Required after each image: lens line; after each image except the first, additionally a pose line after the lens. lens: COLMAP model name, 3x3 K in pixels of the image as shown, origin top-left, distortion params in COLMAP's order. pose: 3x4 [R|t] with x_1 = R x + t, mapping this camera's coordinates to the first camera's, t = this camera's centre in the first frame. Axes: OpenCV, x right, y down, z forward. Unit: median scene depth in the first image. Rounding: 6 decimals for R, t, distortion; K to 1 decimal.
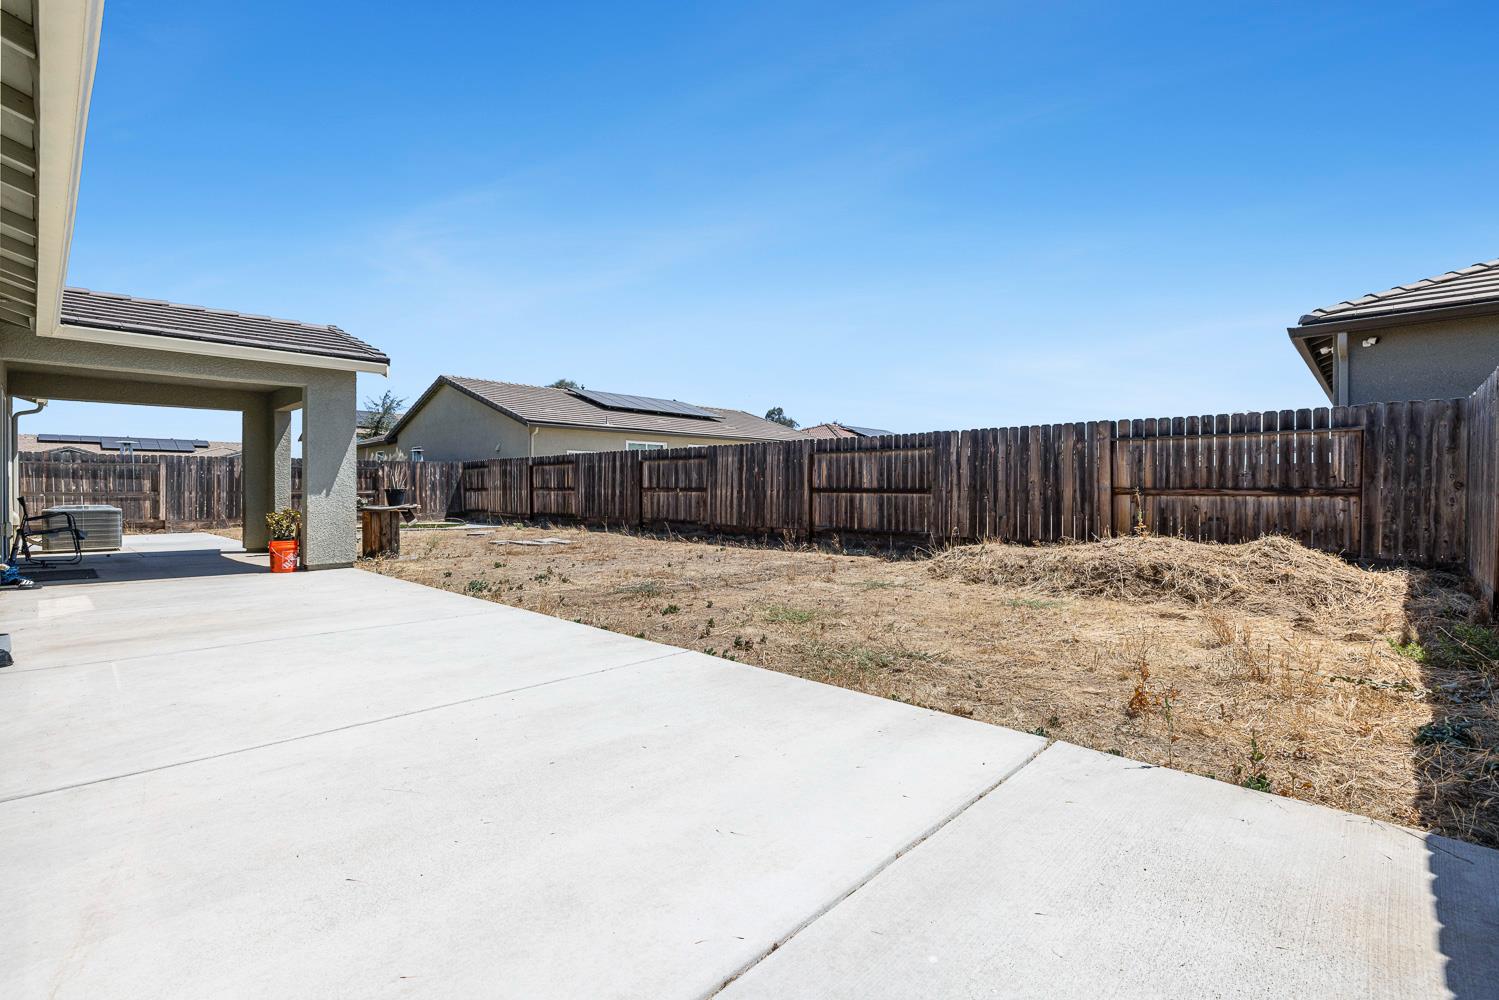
lens RADIAL K [[685.9, 0, 748.1], [0, 685.9, 495.1], [0, 0, 1]] dist [-0.000595, -0.000060]
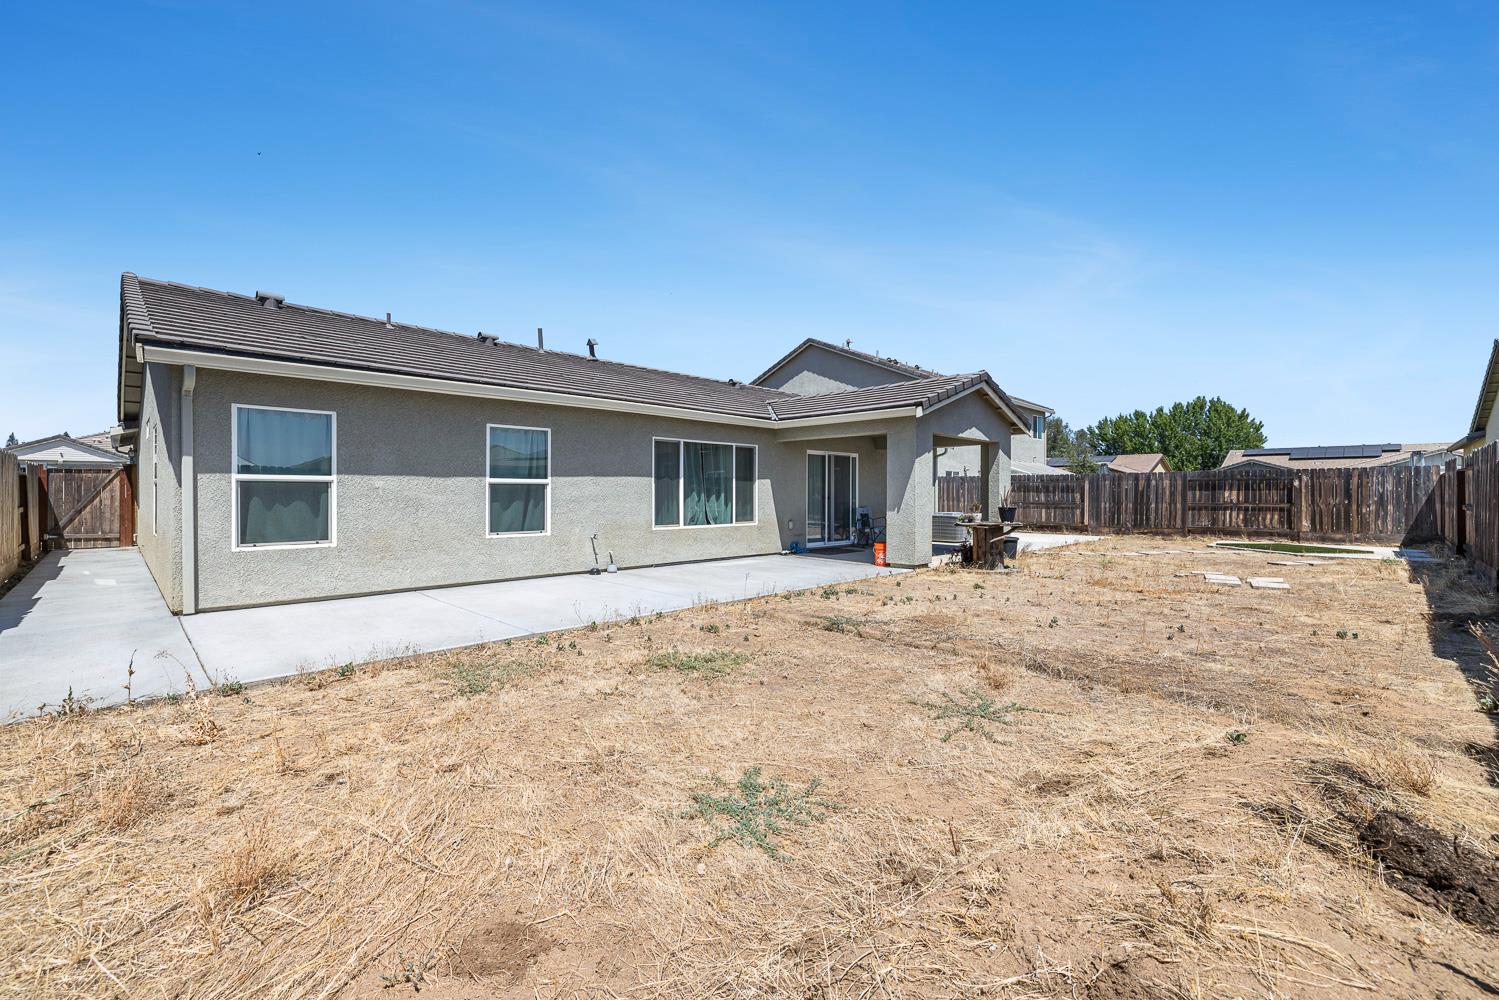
lens RADIAL K [[632.6, 0, 749.5], [0, 632.6, 495.0], [0, 0, 1]] dist [-0.000346, -0.000023]
pose [[-0.017868, 0.005493, -0.999825, 0.323886], [-0.008820, 0.999945, 0.005651, -0.019352], [0.999801, 0.008919, -0.017819, 0.385833]]
